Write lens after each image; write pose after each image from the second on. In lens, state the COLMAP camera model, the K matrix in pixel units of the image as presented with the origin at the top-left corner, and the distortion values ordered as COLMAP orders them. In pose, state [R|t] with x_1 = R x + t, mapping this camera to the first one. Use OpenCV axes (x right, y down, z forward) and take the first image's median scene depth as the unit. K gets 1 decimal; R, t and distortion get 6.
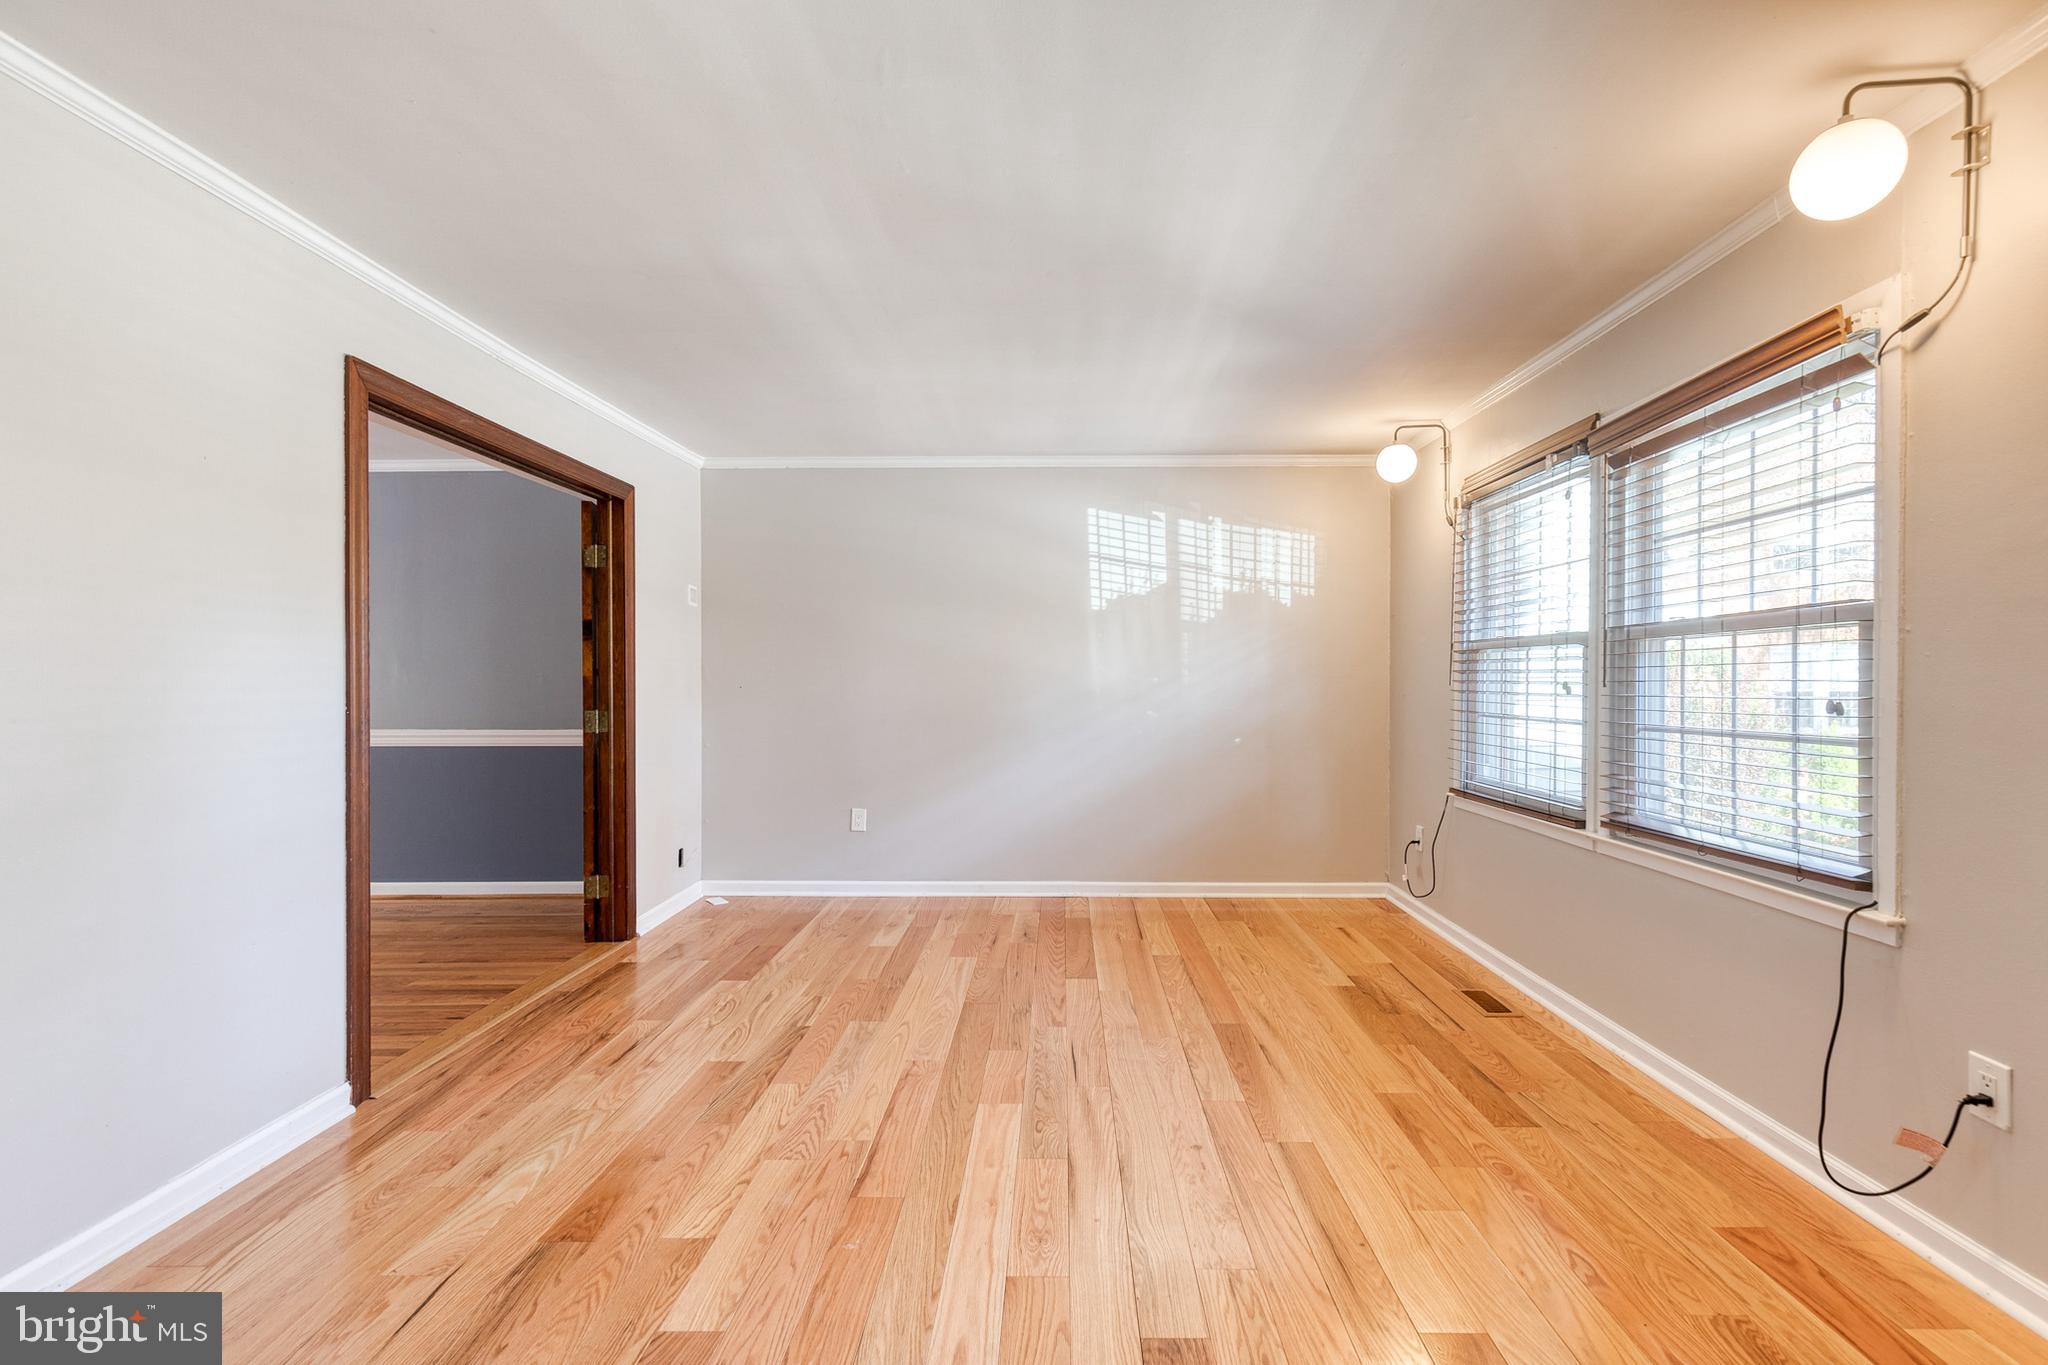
lens RADIAL K [[914.1, 0, 1027.4], [0, 914.1, 685.9], [0, 0, 1]] dist [0.016226, -0.006180]
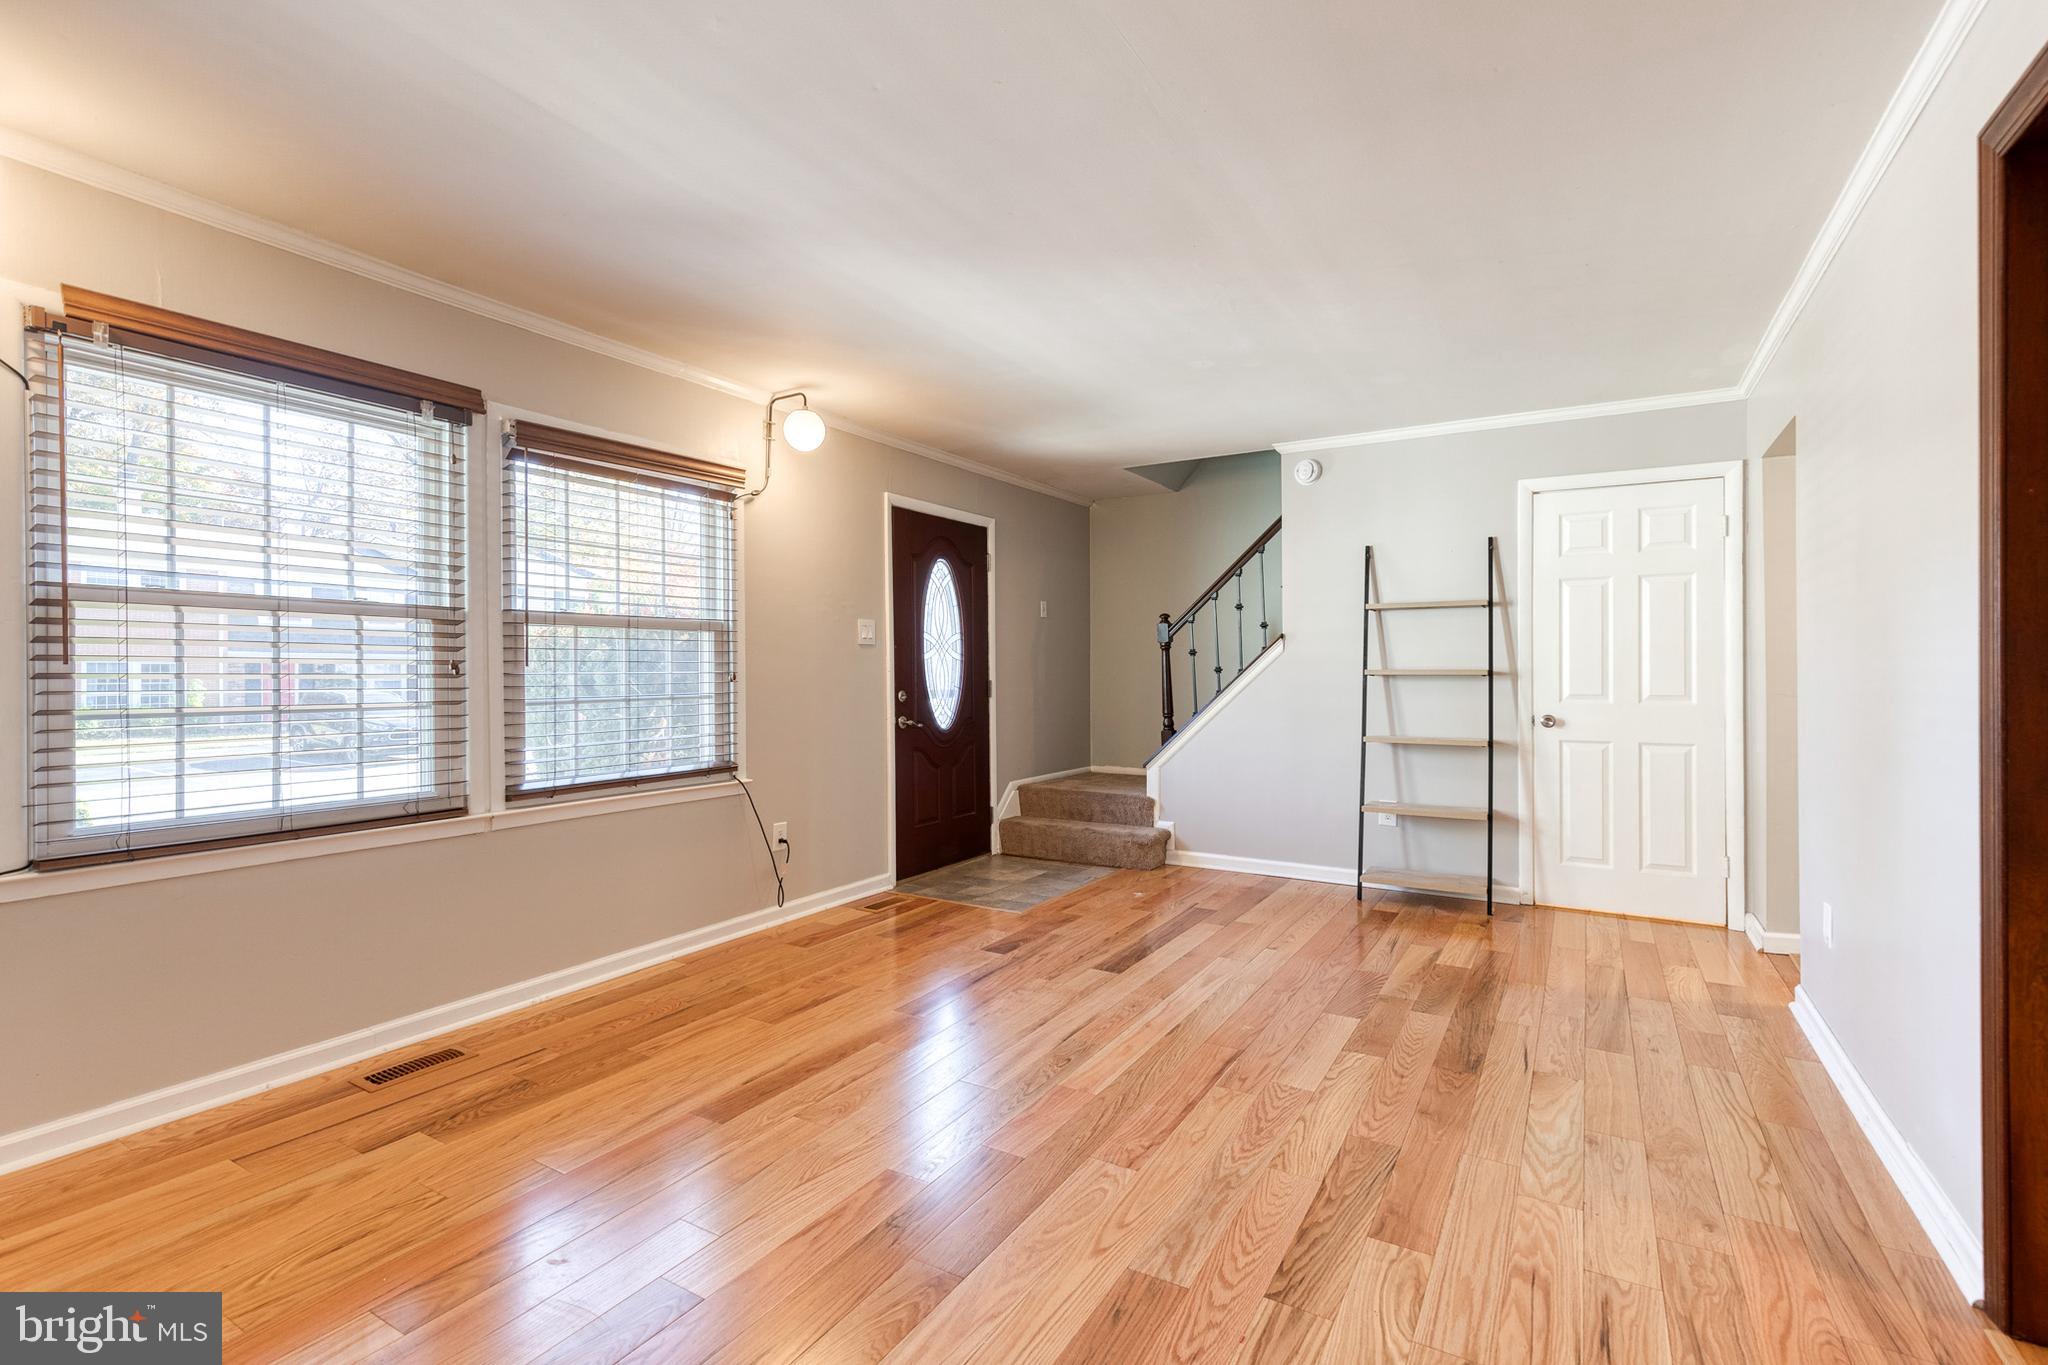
lens RADIAL K [[944.6, 0, 1061.0], [0, 944.6, 674.1], [0, 0, 1]] dist [0.012530, 0.000187]
pose [[-0.890970, 0.004755, 0.454037, -0.421532], [0.007922, 0.999956, 0.005072, 0.009067], [-0.453993, 0.008116, -0.890968, 1.694990]]
